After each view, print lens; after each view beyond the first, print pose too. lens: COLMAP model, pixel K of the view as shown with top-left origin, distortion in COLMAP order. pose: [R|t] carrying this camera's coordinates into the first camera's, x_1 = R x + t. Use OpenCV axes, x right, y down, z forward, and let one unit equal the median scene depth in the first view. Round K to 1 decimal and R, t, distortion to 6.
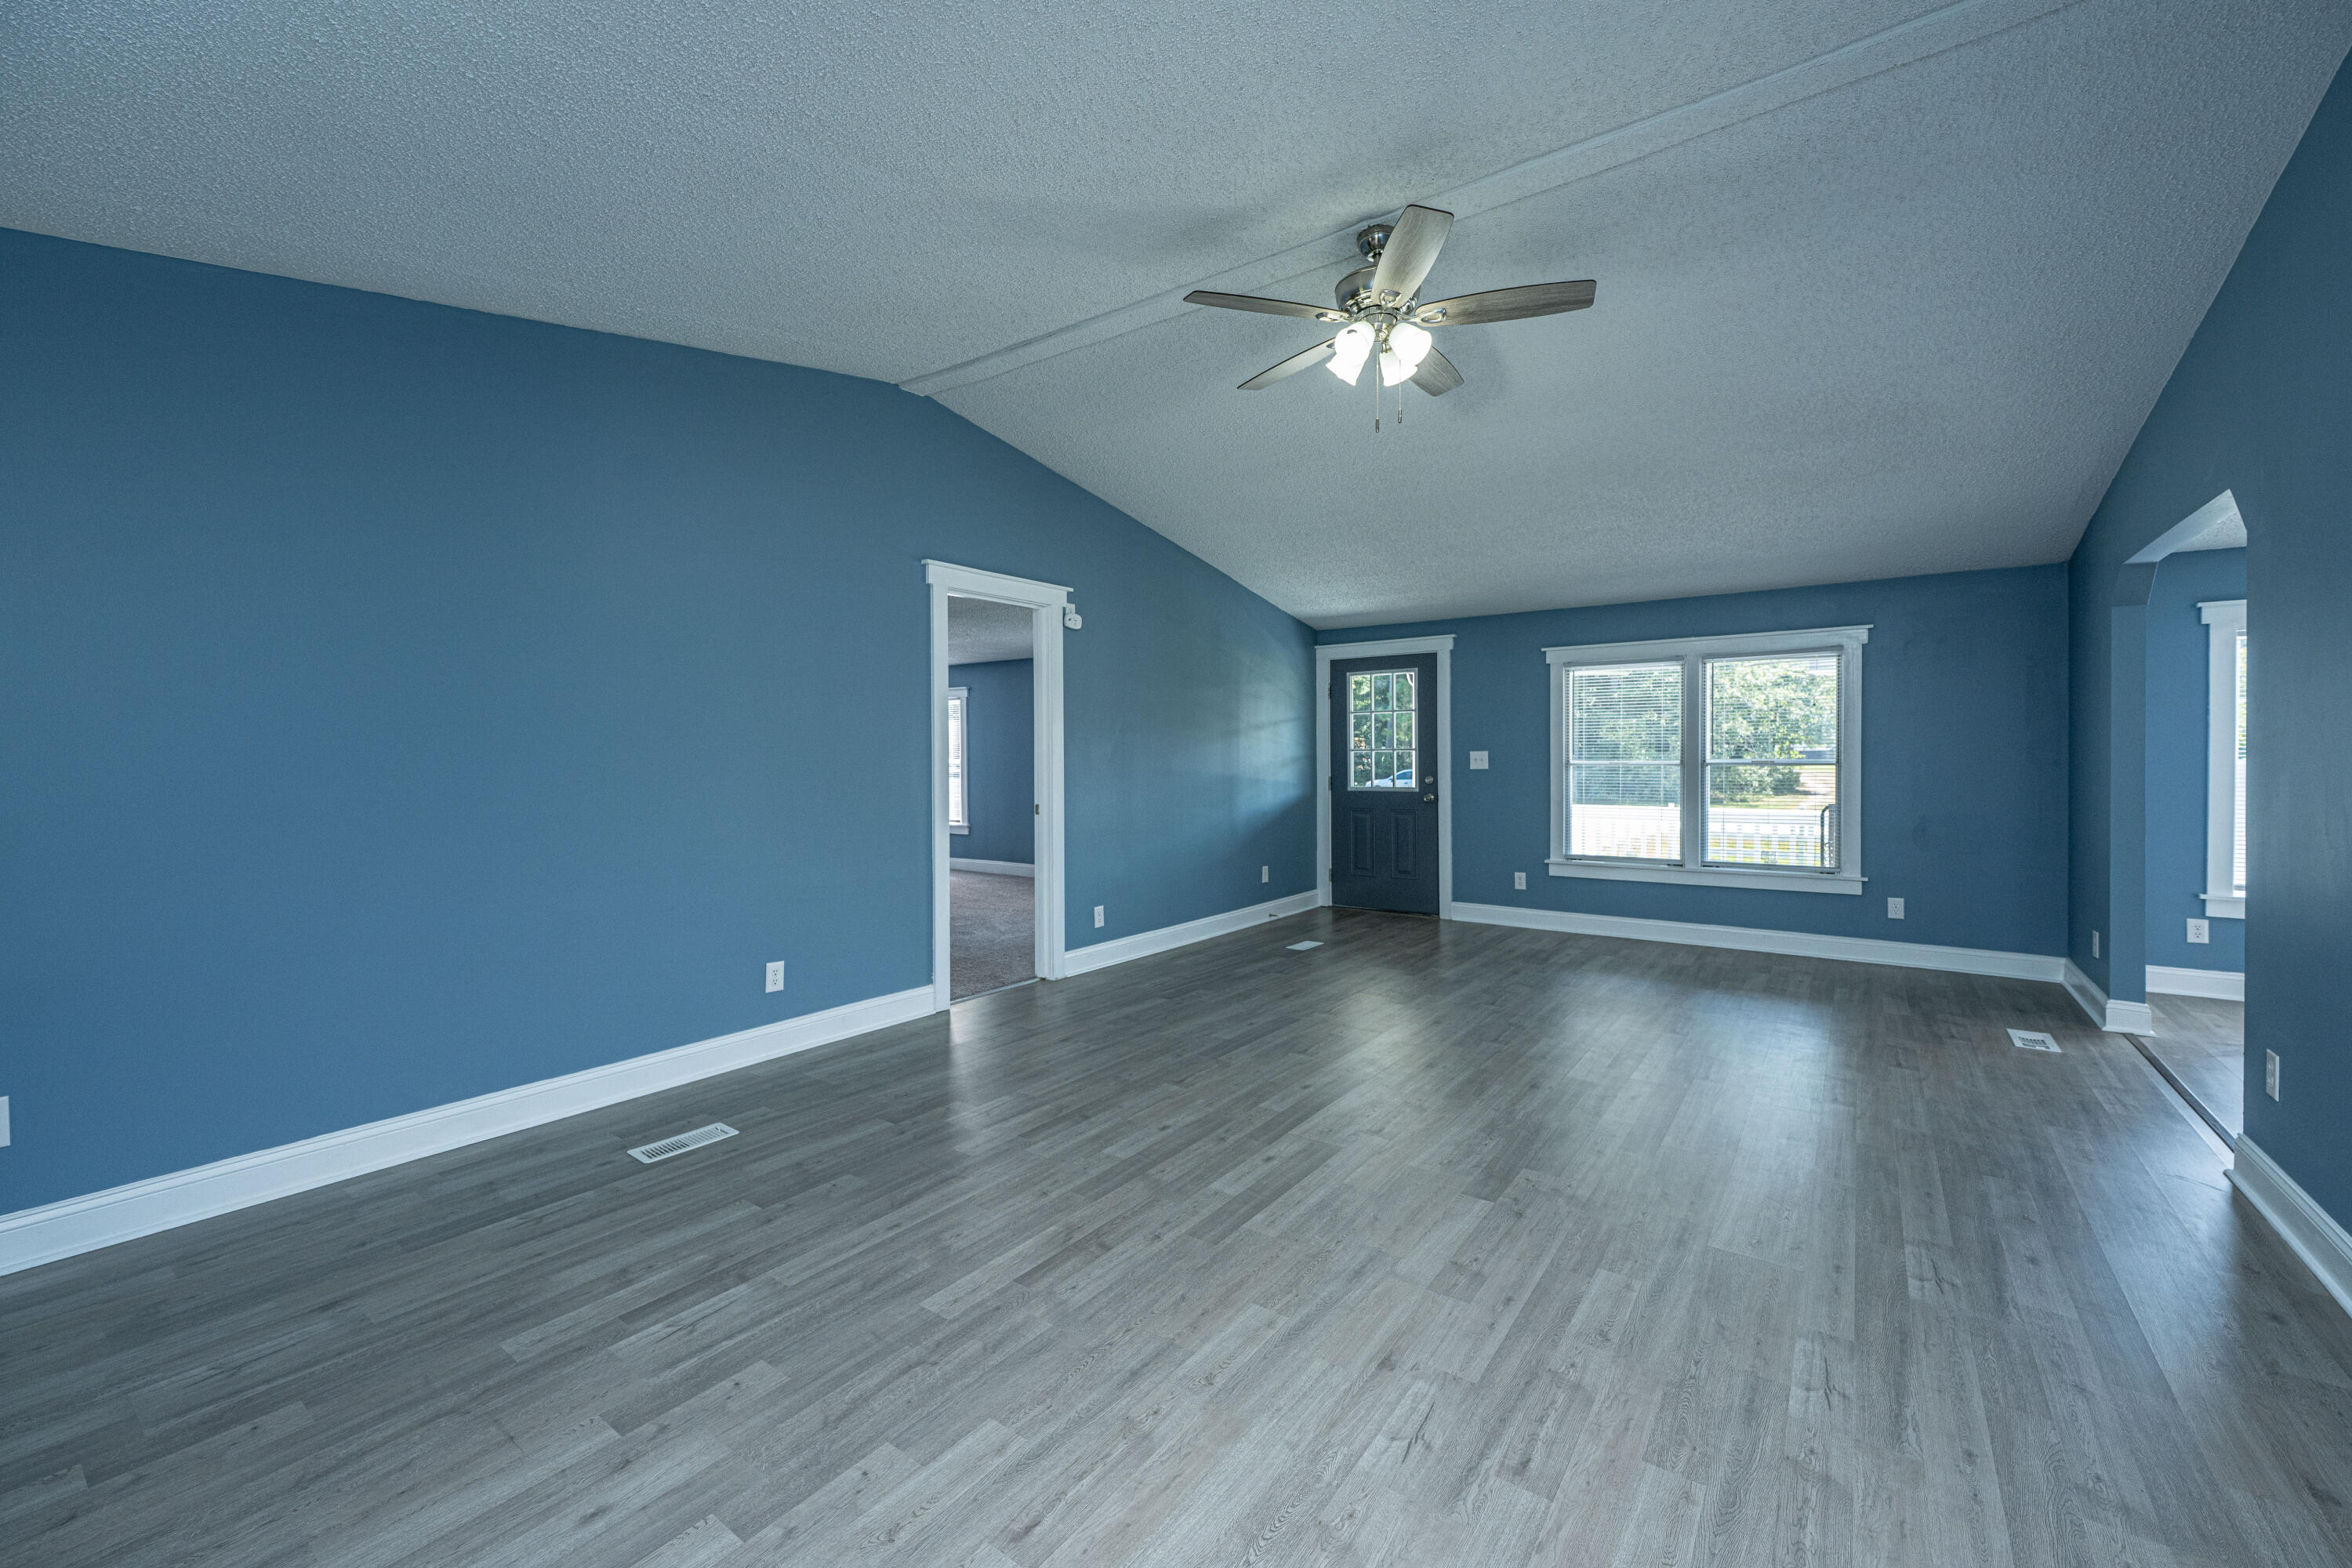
lens RADIAL K [[949.3, 0, 1186.2], [0, 949.3, 771.5], [0, 0, 1]] dist [-0.000705, -0.000015]
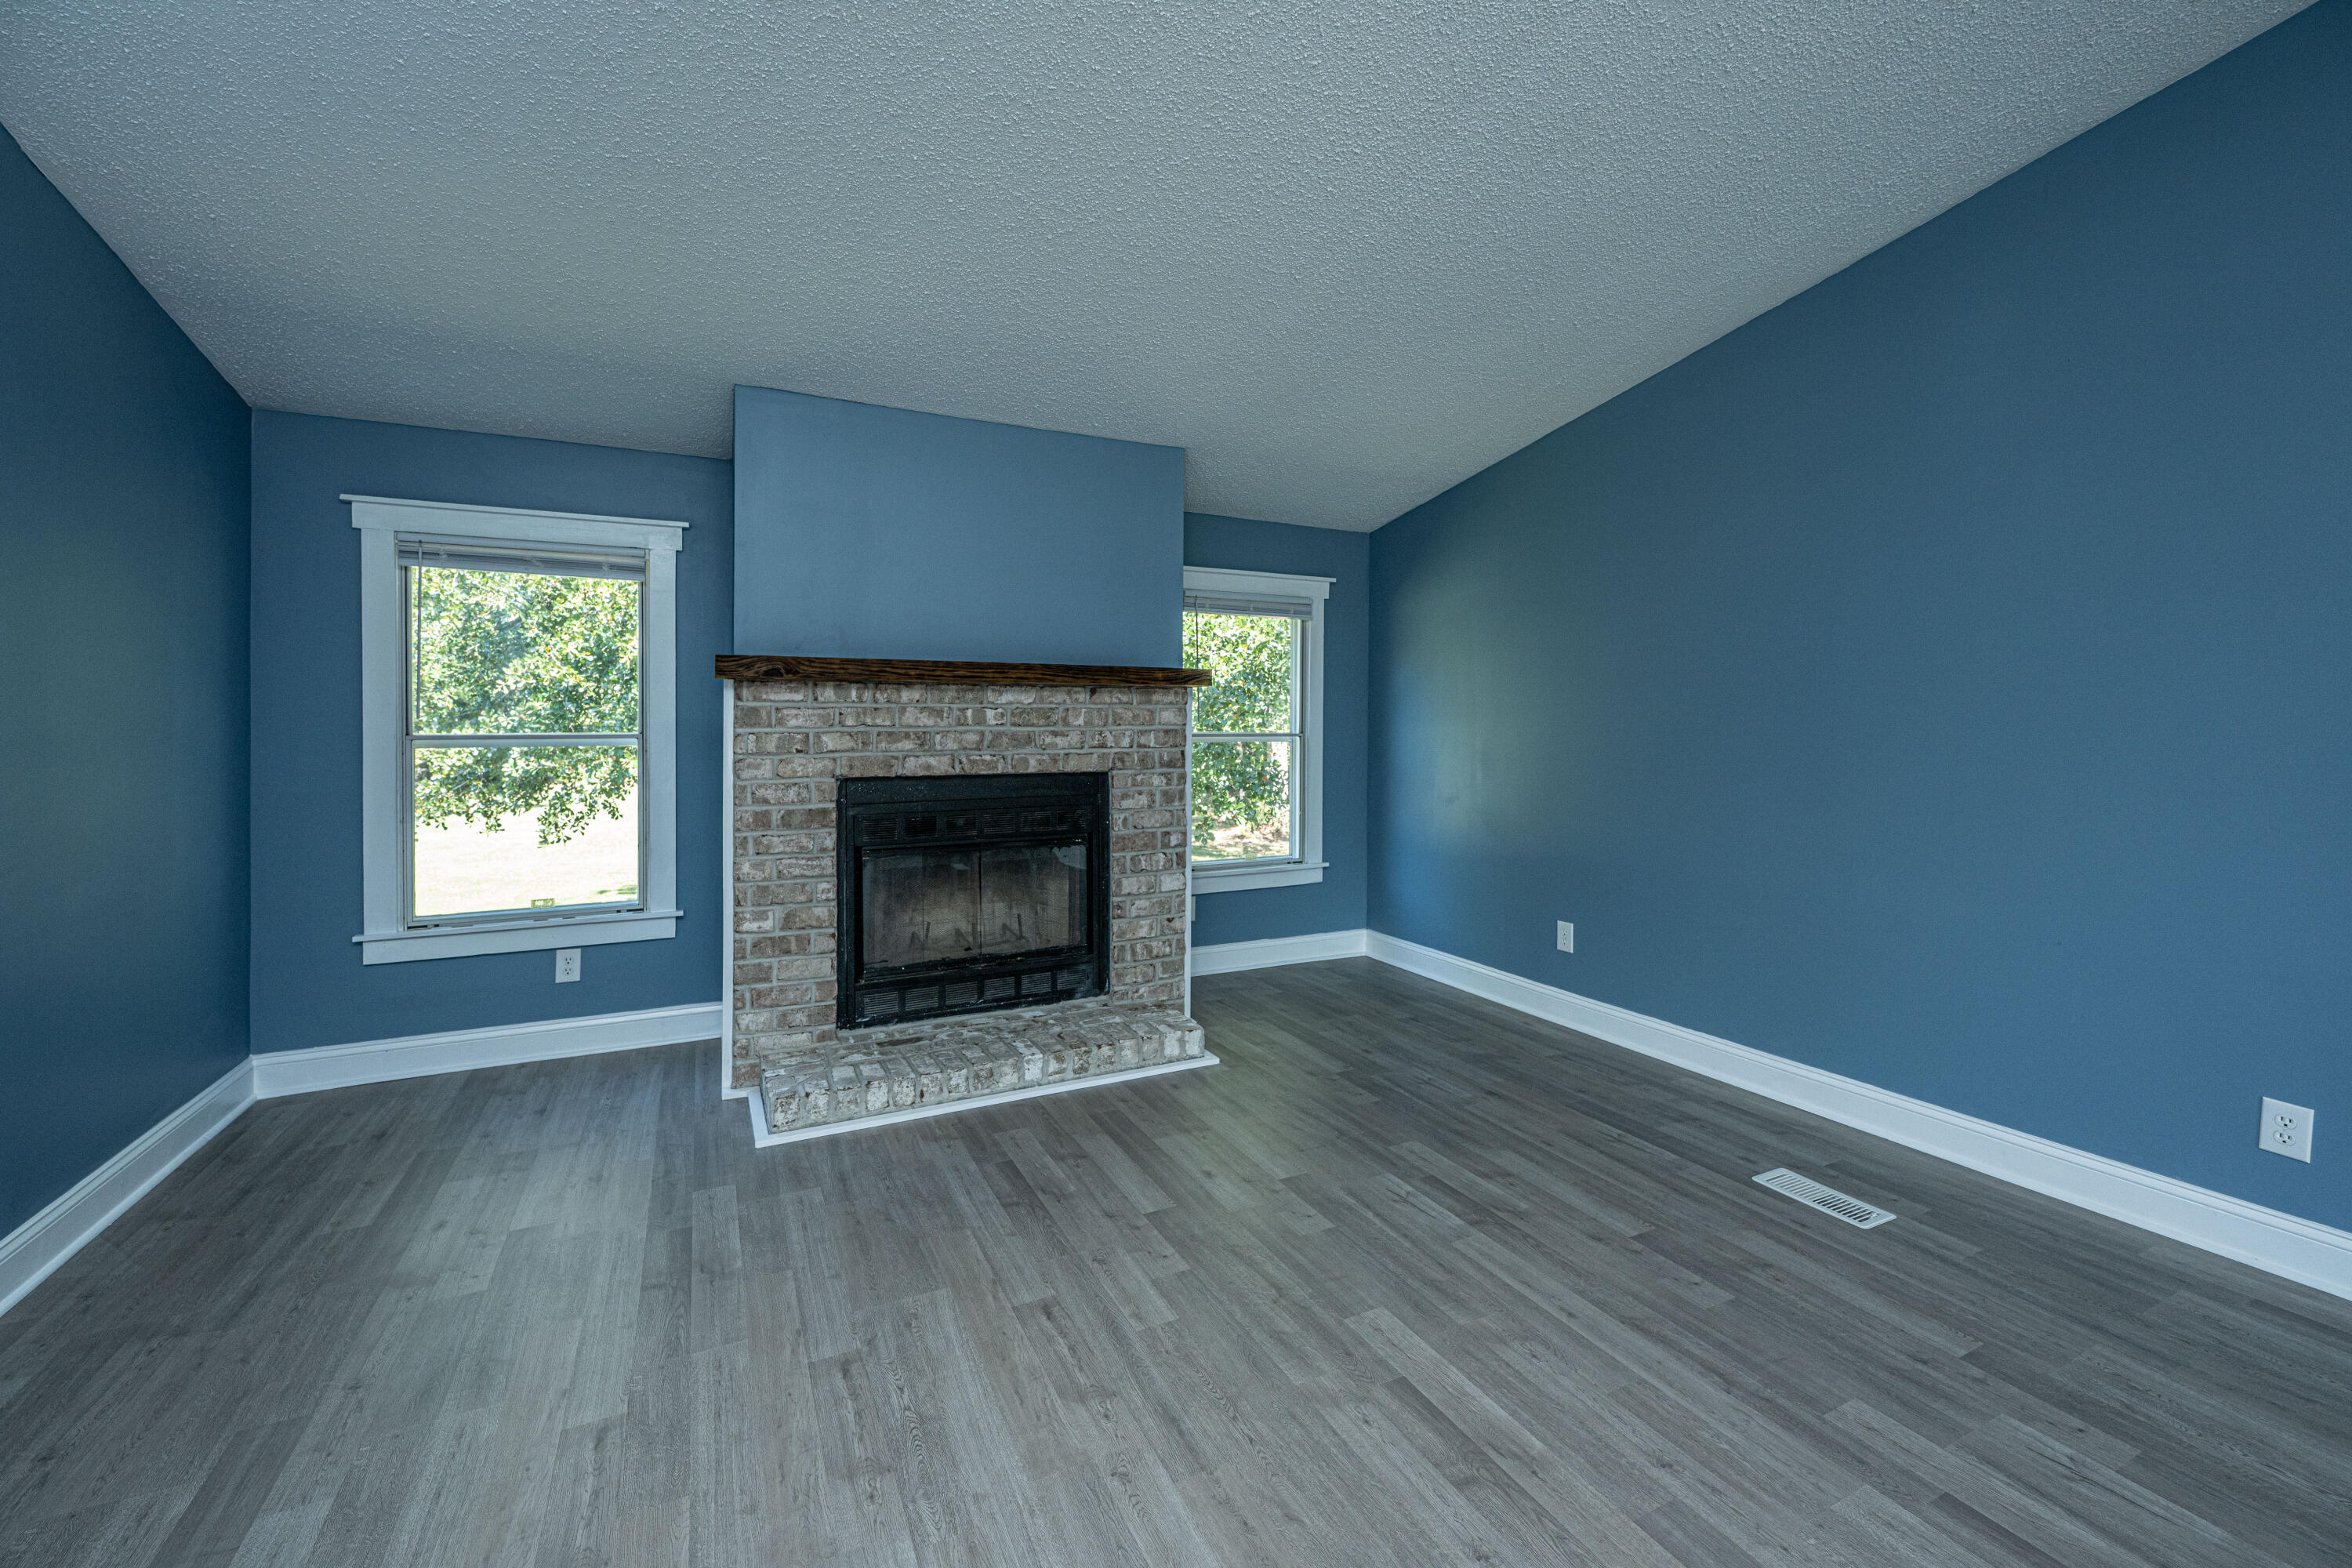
lens RADIAL K [[952.3, 0, 1172.0], [0, 952.3, 729.9], [0, 0, 1]] dist [-0.000215, 0.000025]
pose [[-0.473184, 0.005985, -0.880943, 0.588320], [-0.017017, 0.999728, 0.015933, -0.020514], [0.880799, 0.022530, -0.472954, 1.138210]]
